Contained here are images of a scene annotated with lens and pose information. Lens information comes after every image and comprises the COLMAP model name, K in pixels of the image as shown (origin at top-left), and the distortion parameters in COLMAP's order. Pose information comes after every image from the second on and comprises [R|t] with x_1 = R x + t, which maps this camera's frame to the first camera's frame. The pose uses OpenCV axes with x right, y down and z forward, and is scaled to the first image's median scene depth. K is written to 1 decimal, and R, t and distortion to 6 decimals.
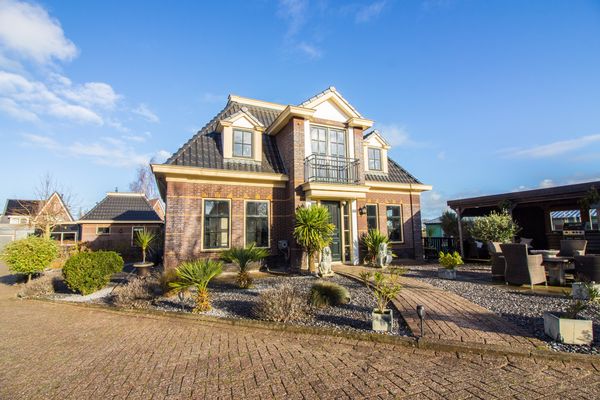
lens RADIAL K [[279.4, 0, 298.6], [0, 279.4, 199.5], [0, 0, 1]] dist [-0.009751, -0.003375]
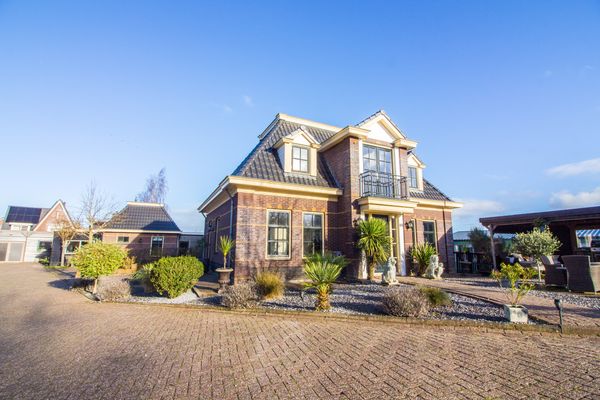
lens RADIAL K [[279.4, 0, 298.9], [0, 279.4, 198.8], [0, 0, 1]] dist [-0.009751, -0.003375]
pose [[0.999218, 0.028147, 0.027755, -0.233911], [-0.026529, 0.998020, -0.057025, 0.012806], [-0.029306, 0.056244, 0.997987, -0.061832]]
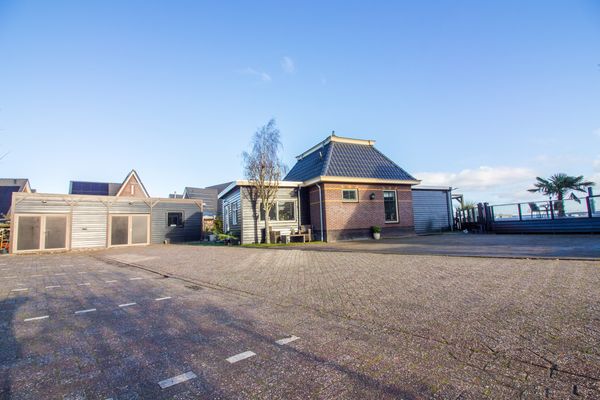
lens RADIAL K [[279.4, 0, 310.4], [0, 279.4, 194.9], [0, 0, 1]] dist [-0.009751, -0.003375]
pose [[0.999697, -0.022551, 0.009896, -1.817064], [0.022513, 0.999739, 0.003983, 0.244154], [-0.009983, -0.003759, 0.999943, 0.955048]]
